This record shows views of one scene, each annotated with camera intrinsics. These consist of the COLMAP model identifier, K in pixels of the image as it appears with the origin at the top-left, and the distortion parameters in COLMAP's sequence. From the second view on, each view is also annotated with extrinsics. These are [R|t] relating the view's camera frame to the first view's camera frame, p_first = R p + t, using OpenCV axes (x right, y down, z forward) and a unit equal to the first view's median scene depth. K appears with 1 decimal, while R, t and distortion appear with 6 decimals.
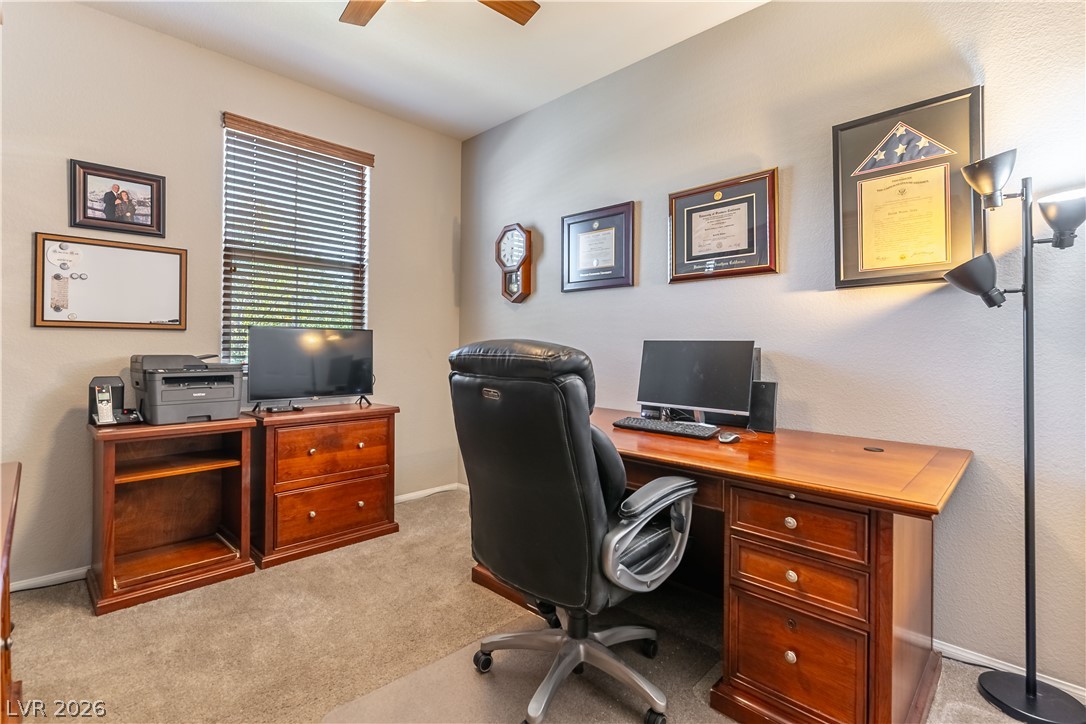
lens RADIAL K [[503.4, 0, 522.9], [0, 503.4, 347.3], [0, 0, 1]] dist [-0.000120, -0.000209]
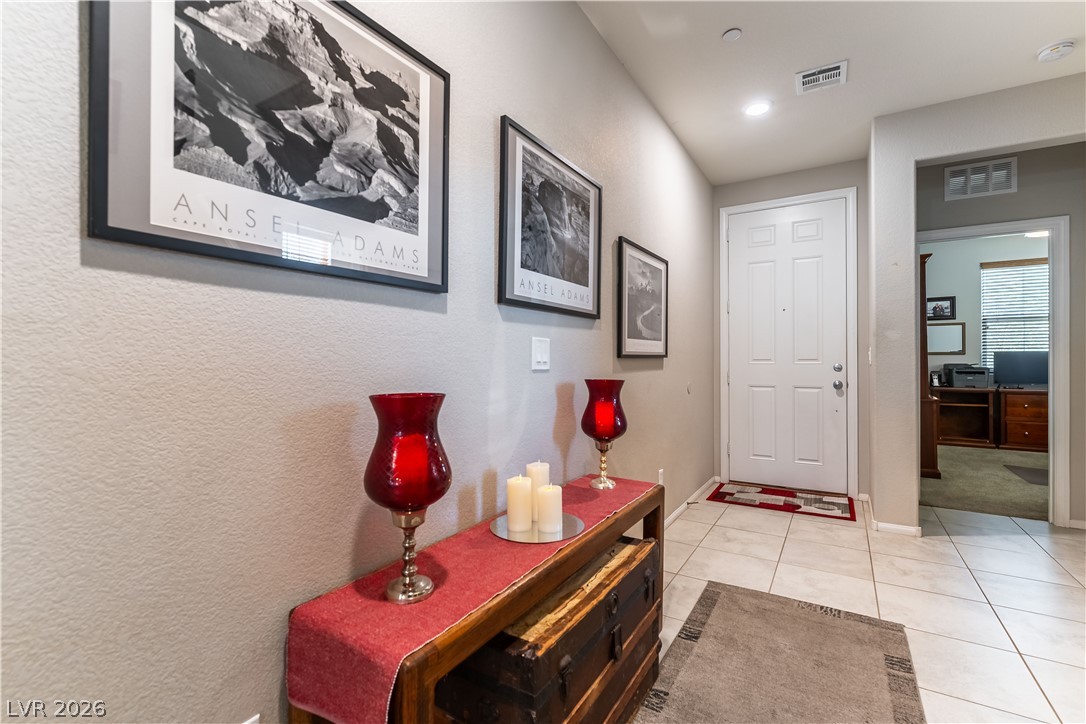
lens RADIAL K [[469.7, 0, 547.9], [0, 469.7, 357.6], [0, 0, 1]] dist [-0.000730, -0.000437]
pose [[0.233055, -0.009410, -0.972418, 1.210097], [0.005619, 0.999950, -0.008330, -0.008570], [0.972447, -0.003523, 0.233096, -1.695491]]
